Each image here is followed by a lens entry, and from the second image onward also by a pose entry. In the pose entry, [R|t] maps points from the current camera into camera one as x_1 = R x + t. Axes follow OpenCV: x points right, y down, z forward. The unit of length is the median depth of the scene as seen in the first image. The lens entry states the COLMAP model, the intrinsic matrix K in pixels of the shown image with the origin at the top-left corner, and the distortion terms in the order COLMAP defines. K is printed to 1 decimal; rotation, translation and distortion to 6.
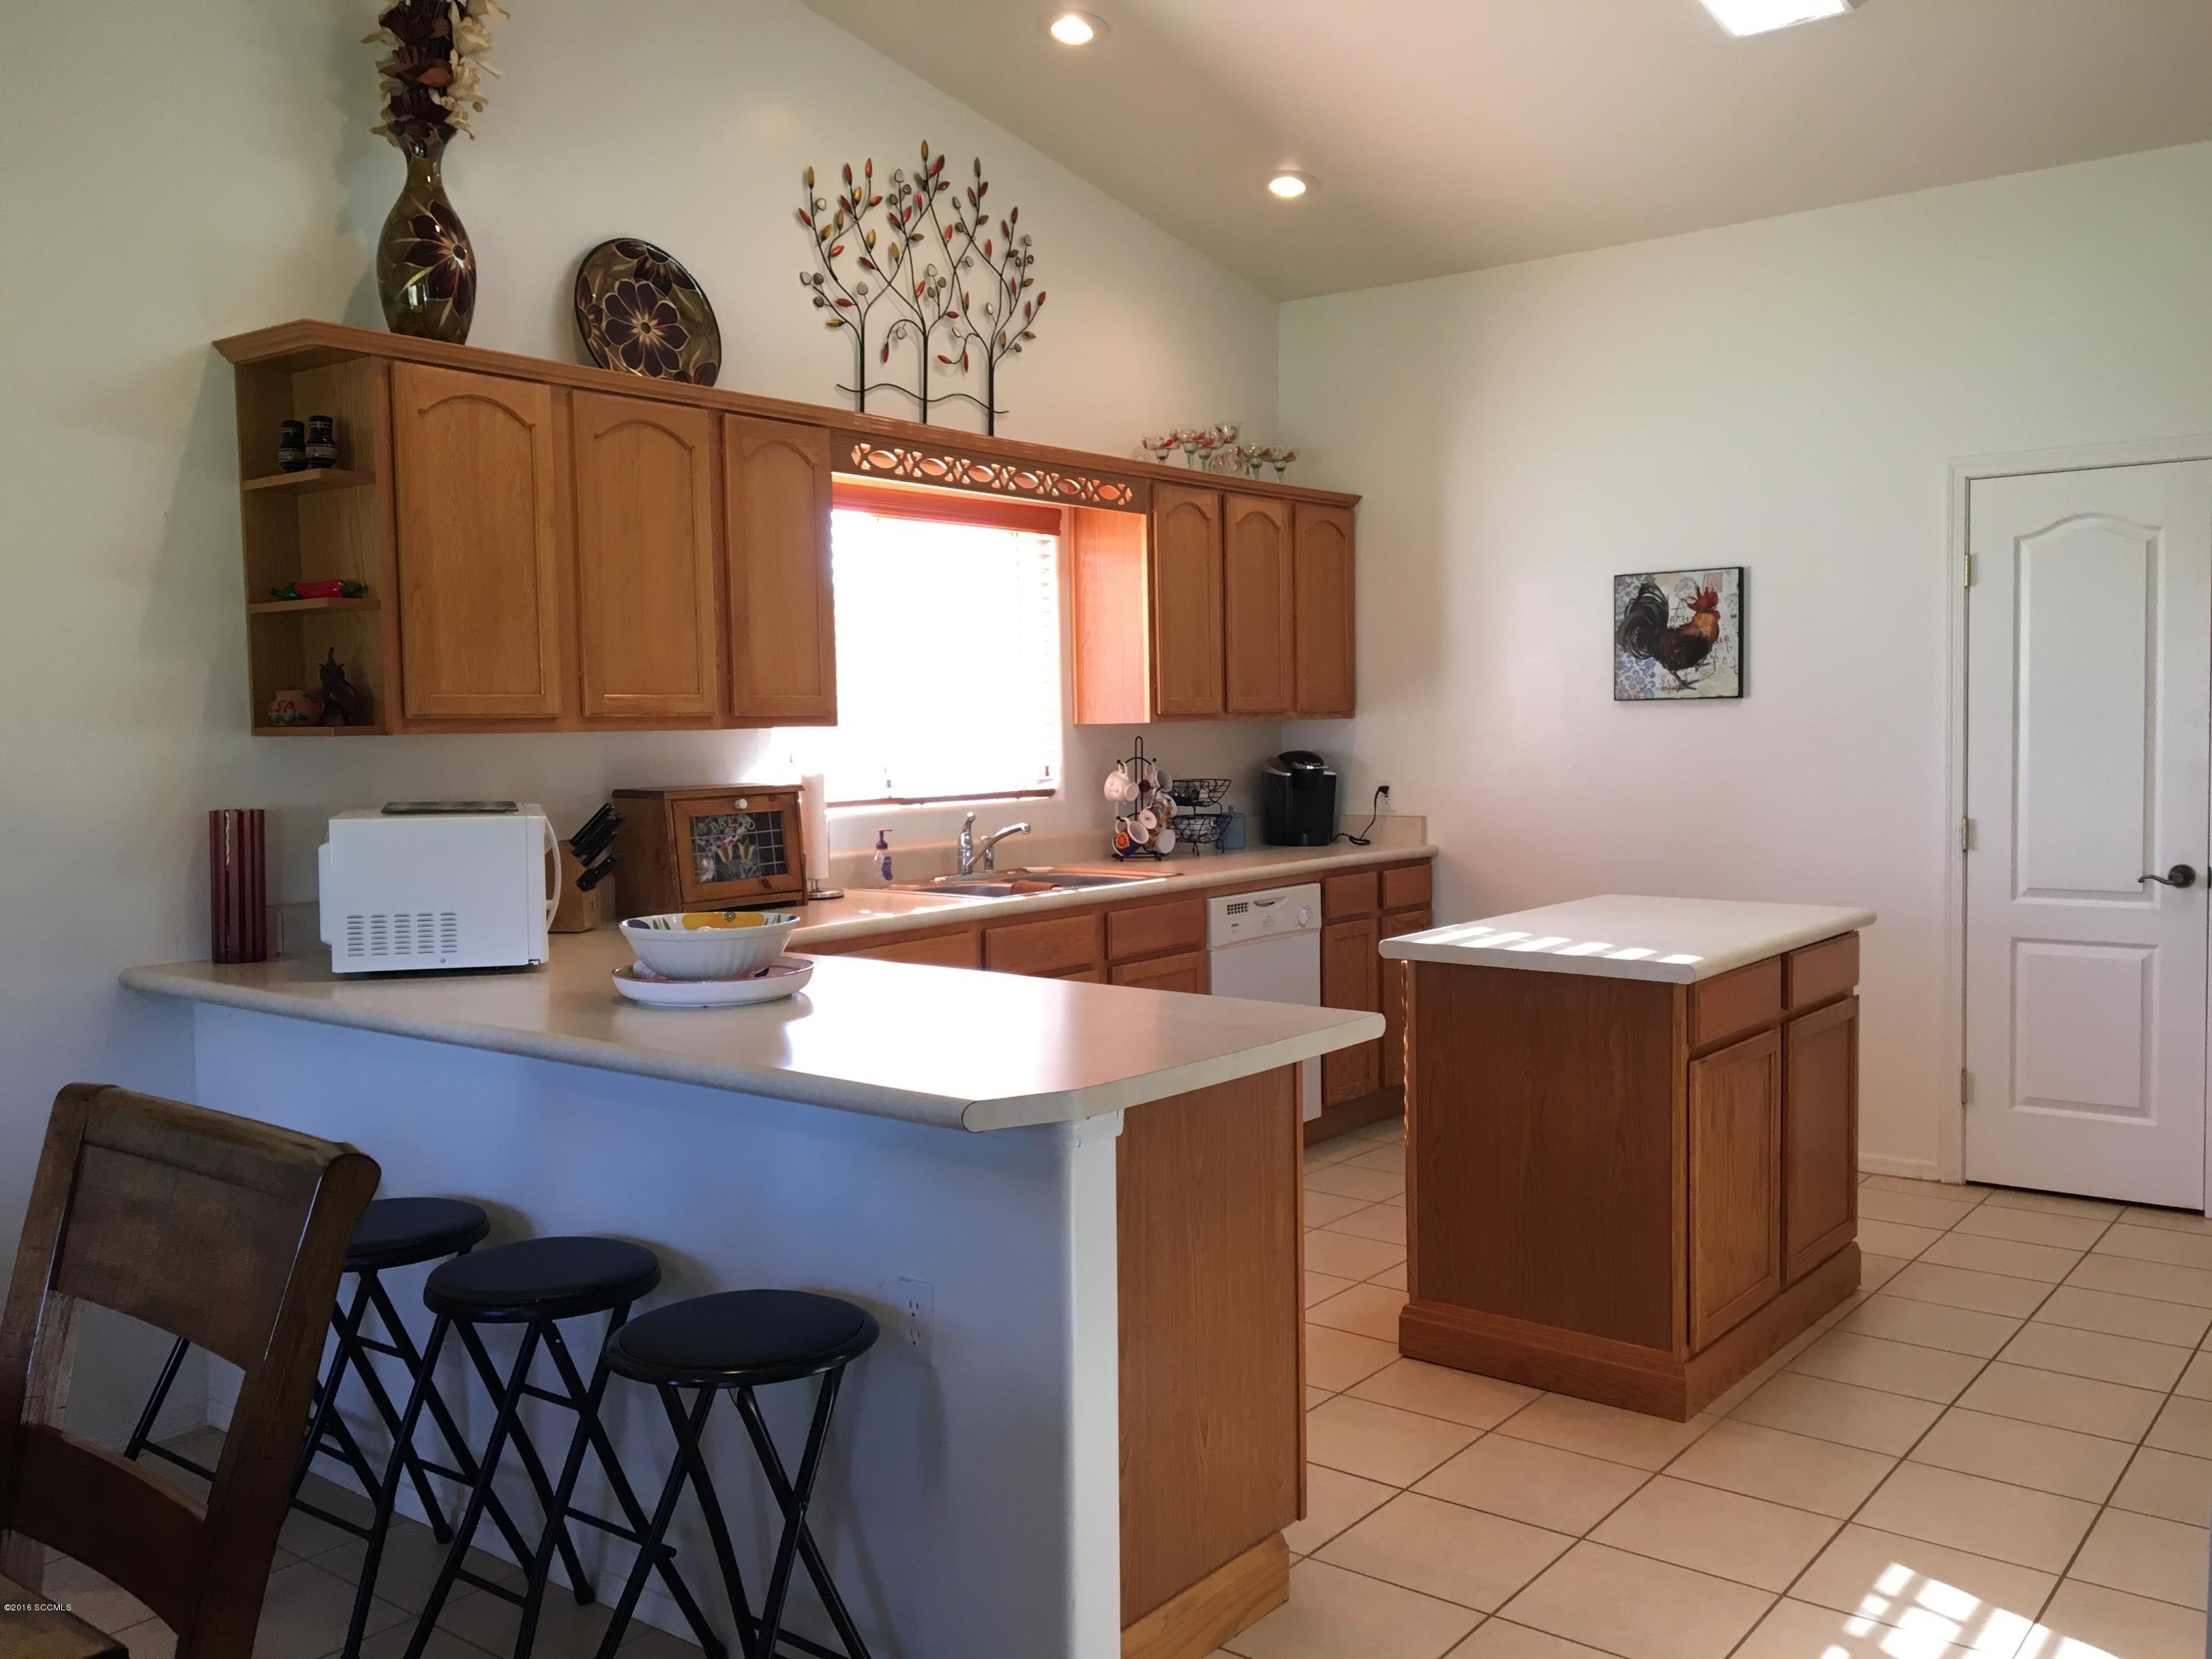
lens RADIAL K [[1876.2, 0, 1090.9], [0, 1876.2, 835.9], [0, 0, 1]] dist [0.039586, -0.053360]
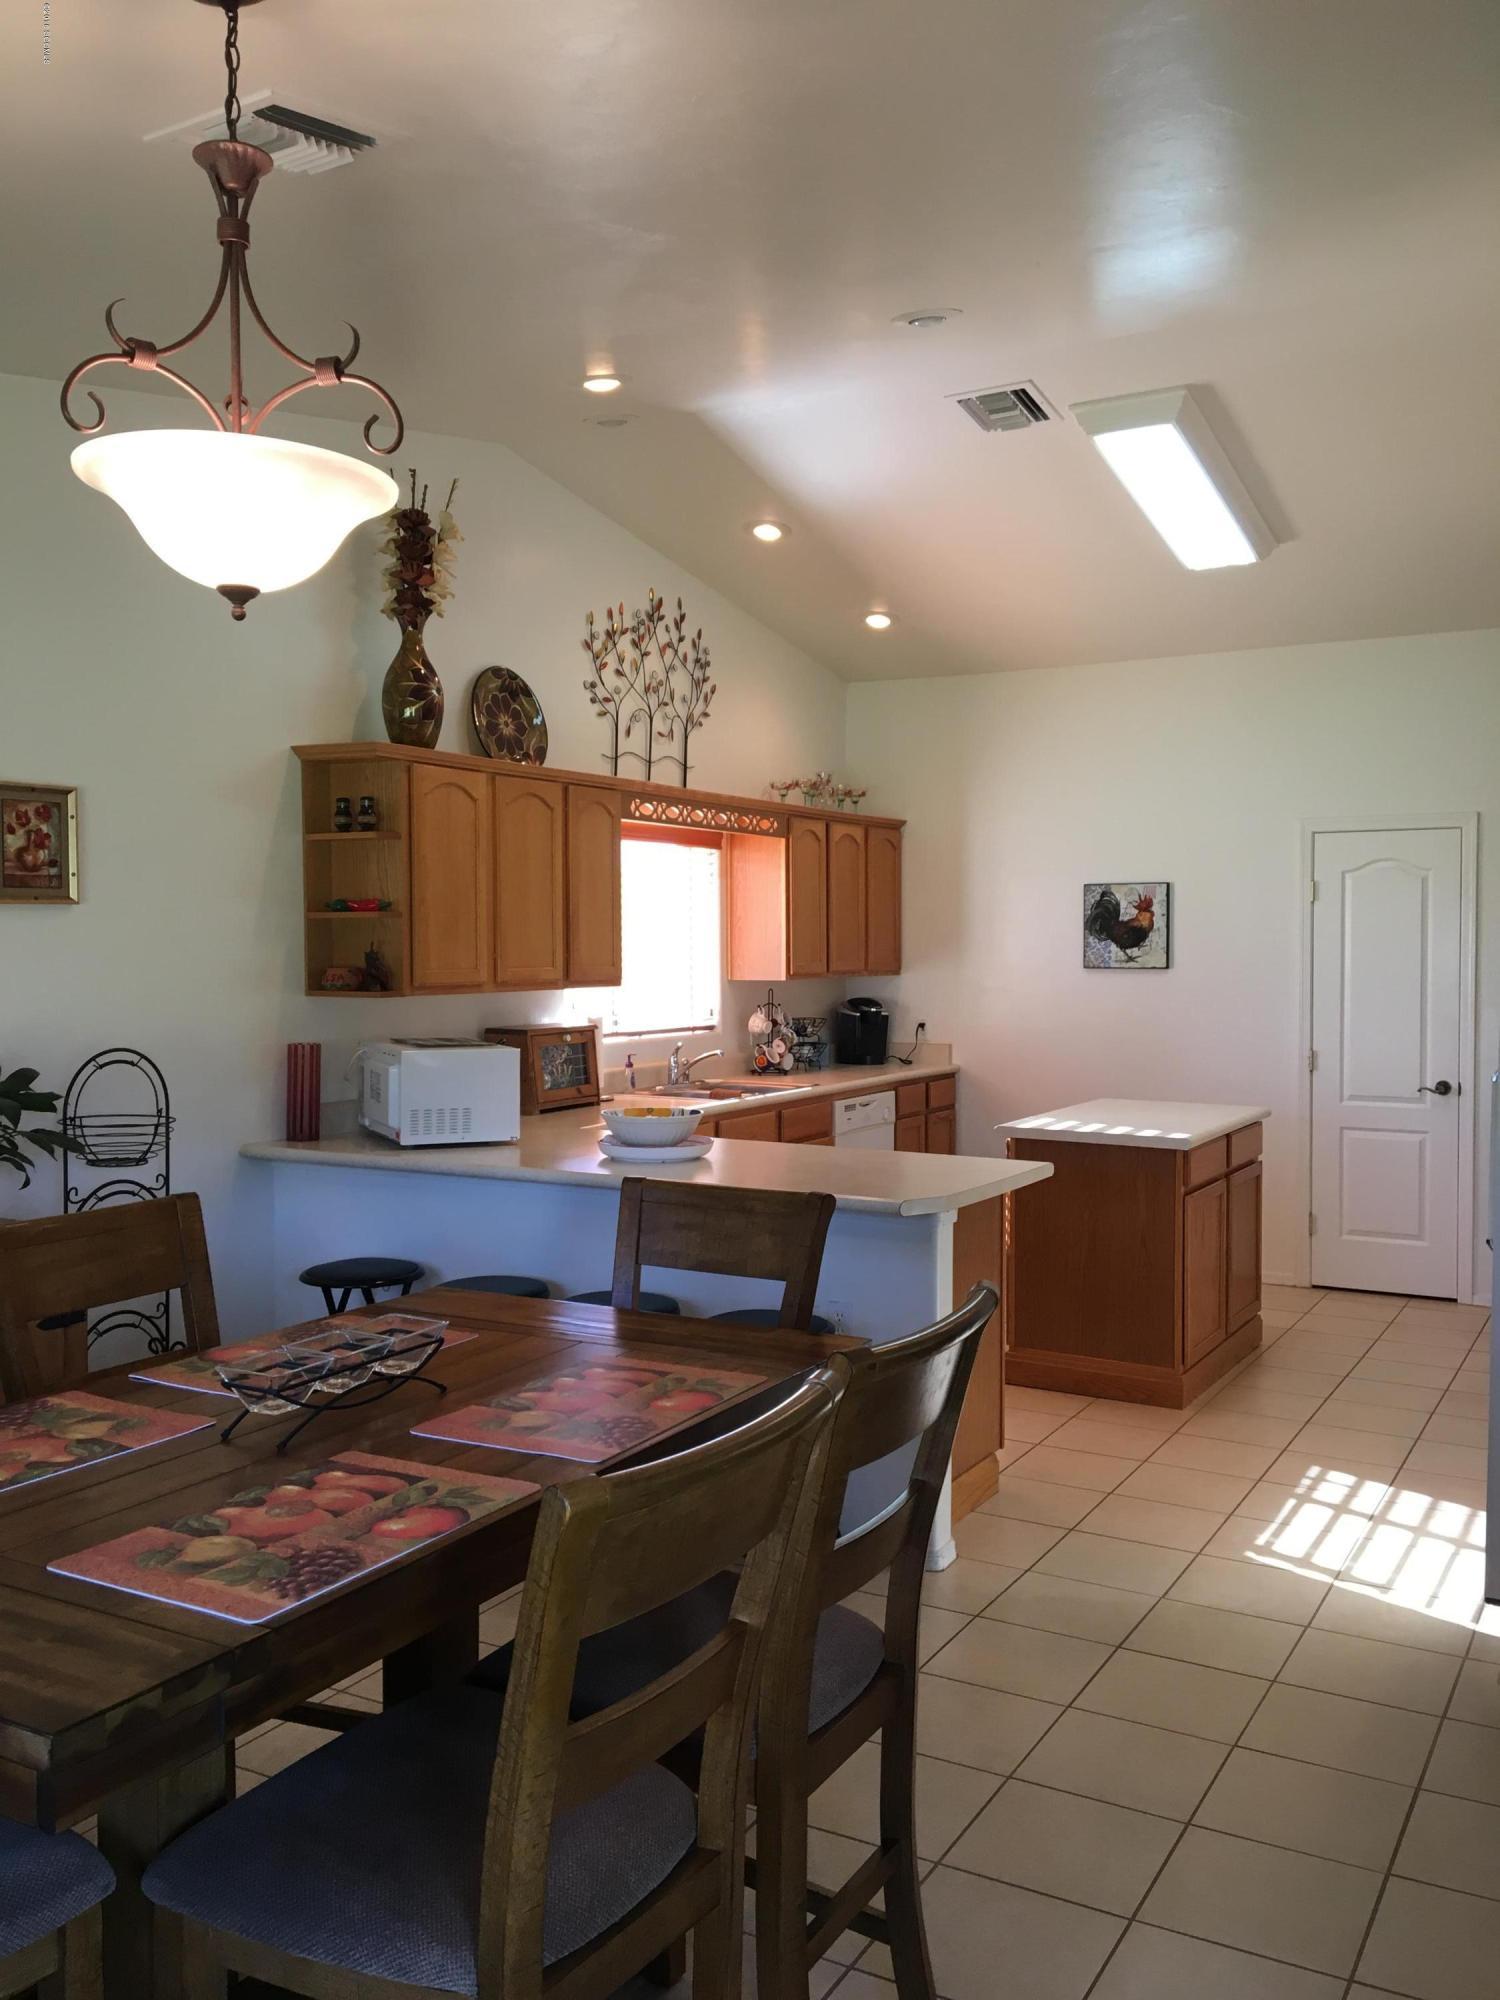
lens RADIAL K [[1696.4, 0, 754.5], [0, 1696.4, 993.8], [0, 0, 1]] dist [0.039586, -0.053360]
pose [[0.987990, 0.010683, 0.154149, -0.231274], [-0.005847, 0.999477, -0.031797, -0.009371], [-0.154408, 0.030513, 0.987536, -0.352512]]
